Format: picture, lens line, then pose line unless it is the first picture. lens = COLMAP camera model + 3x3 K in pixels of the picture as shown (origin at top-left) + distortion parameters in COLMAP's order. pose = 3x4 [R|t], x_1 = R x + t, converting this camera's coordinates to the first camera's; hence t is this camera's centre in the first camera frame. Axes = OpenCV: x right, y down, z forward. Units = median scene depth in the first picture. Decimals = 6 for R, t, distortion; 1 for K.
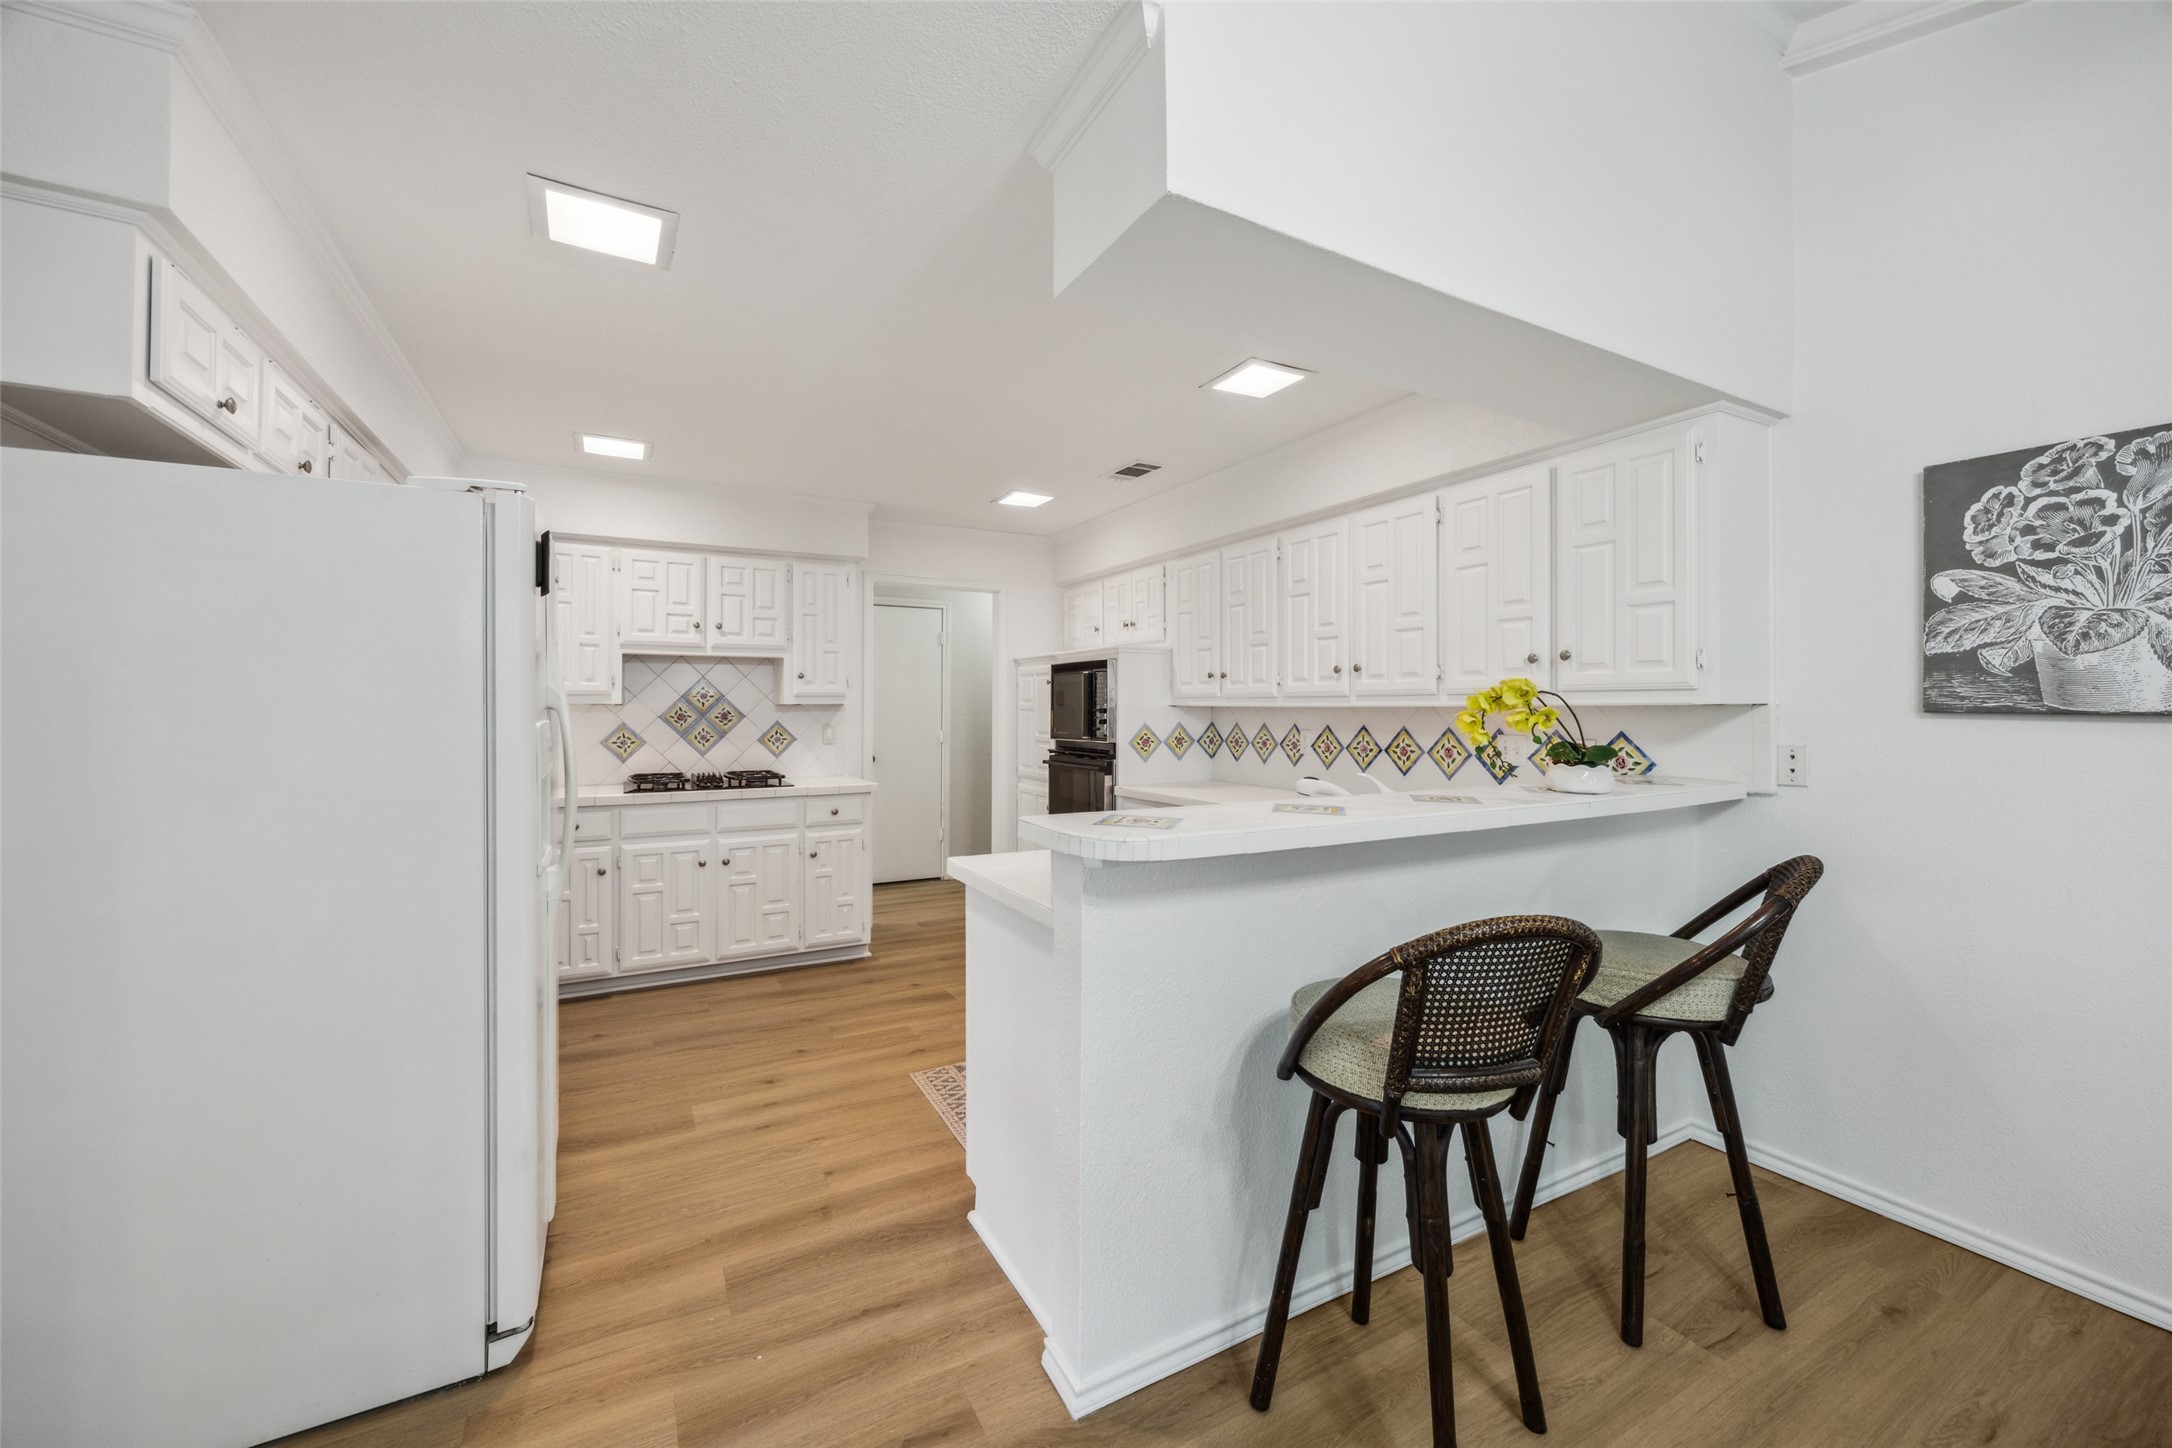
lens RADIAL K [[840.7, 0, 1084.5], [0, 840.7, 719.4], [0, 0, 1]] dist [-0.000099, -0.000067]
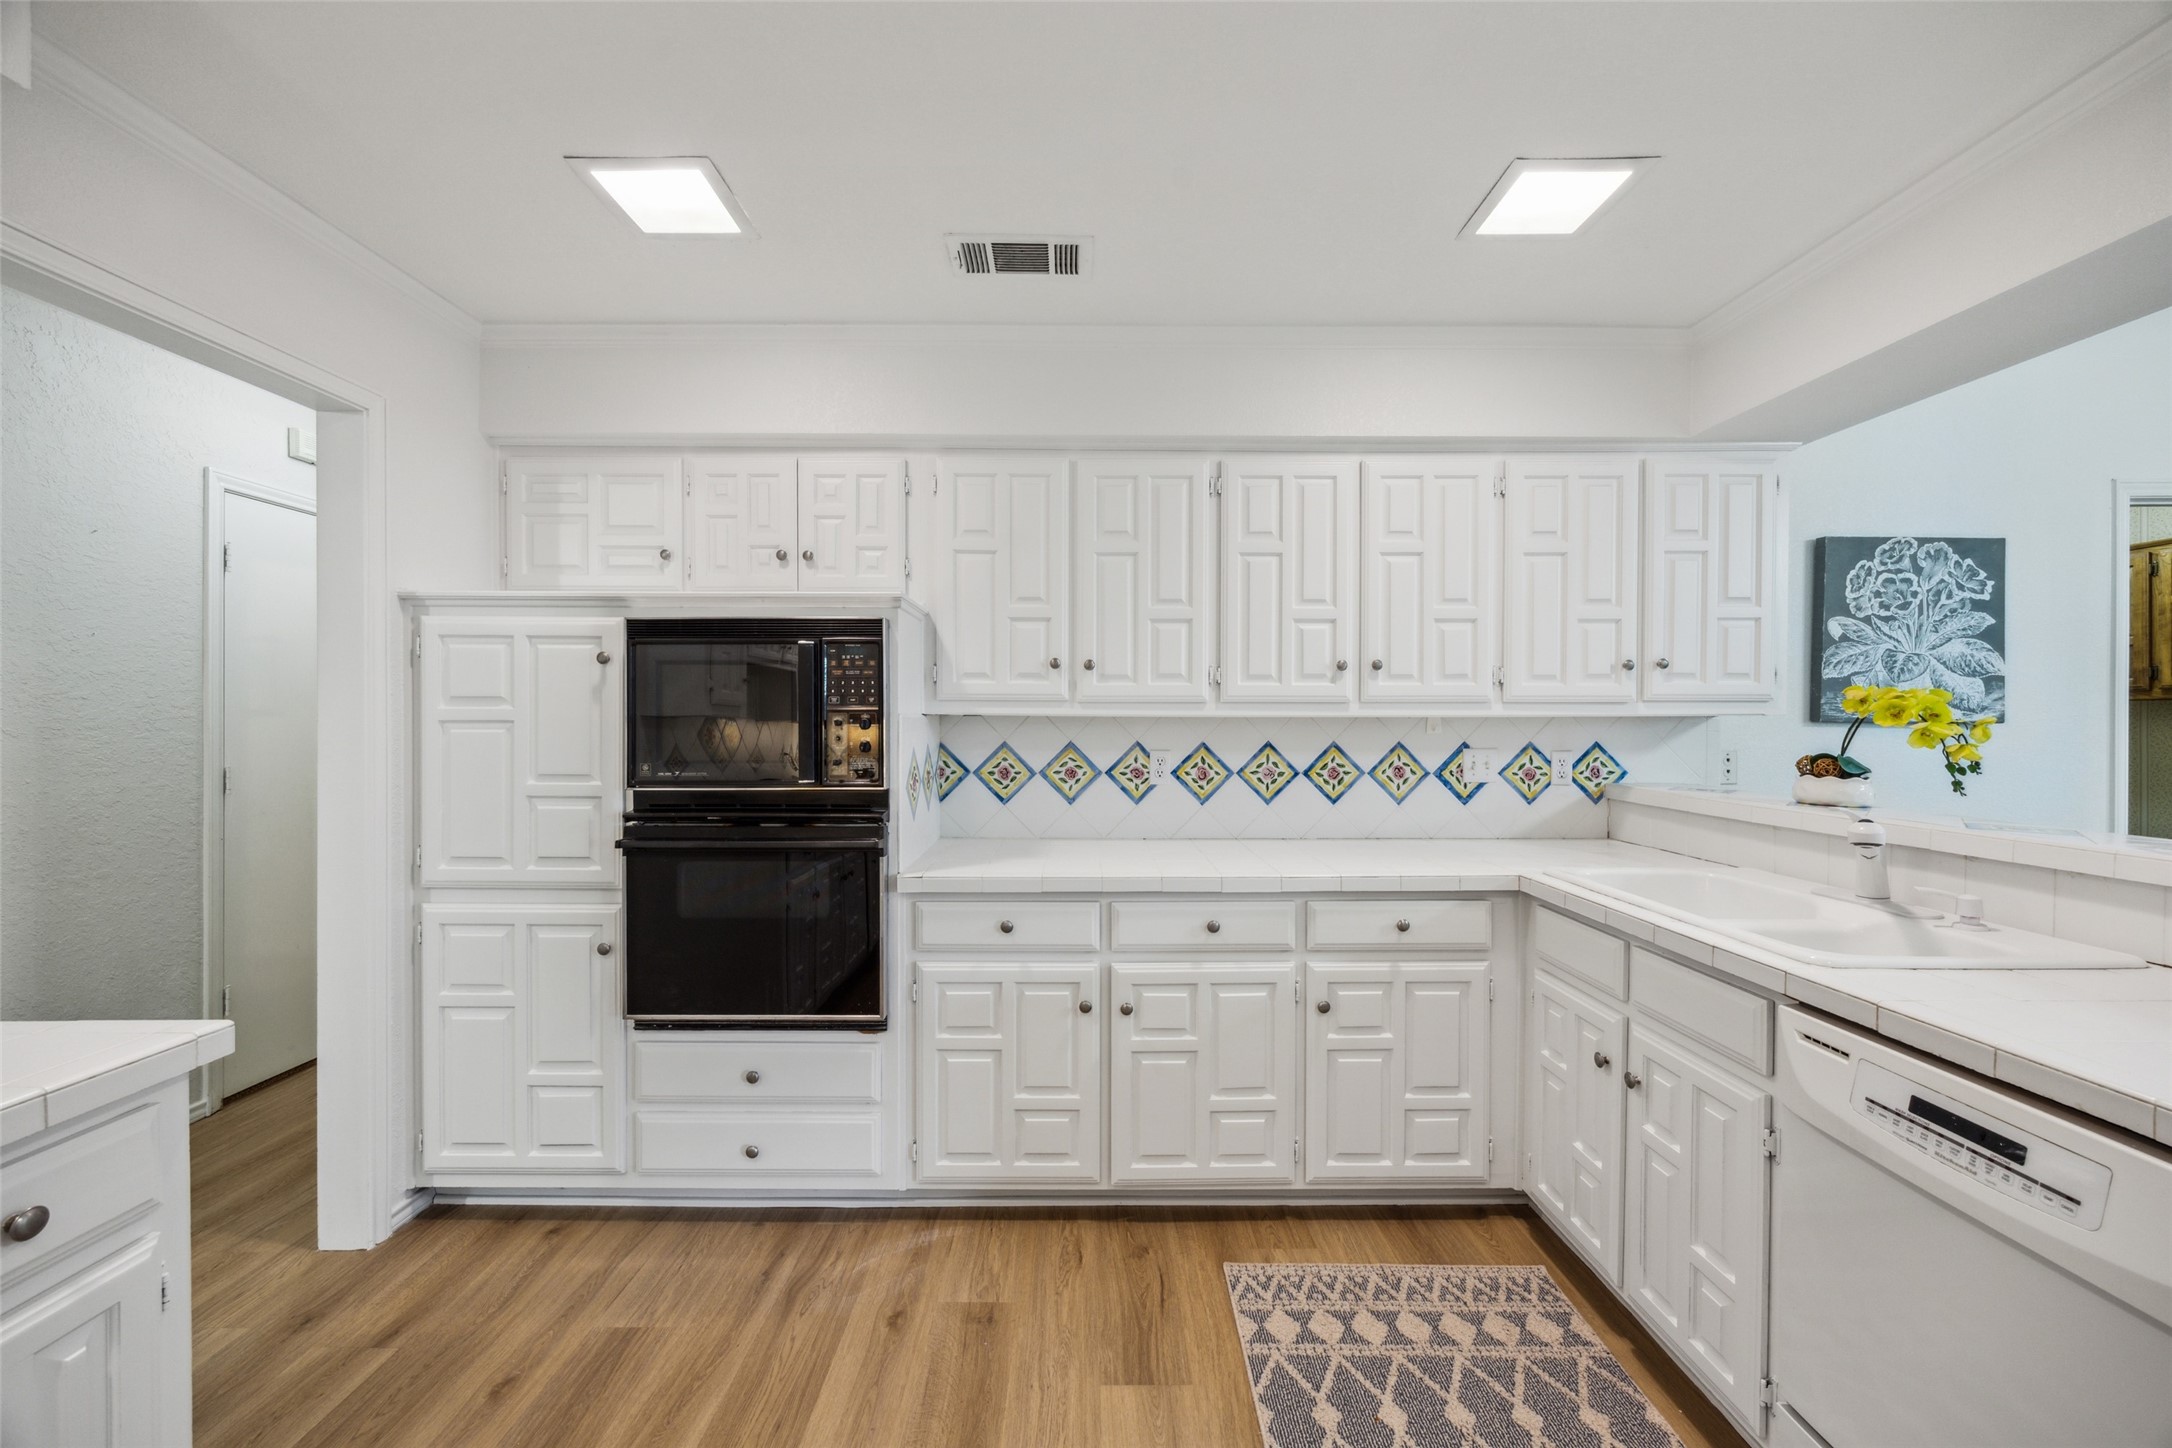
lens RADIAL K [[840.7, 0, 1084.5], [0, 840.7, 719.4], [0, 0, 1]] dist [-0.000099, -0.000067]
pose [[0.483693, 0.000615, 0.875237, -0.557970], [0.011632, 0.999907, -0.007131, -0.012939], [-0.875160, 0.013630, 0.483641, 1.069393]]
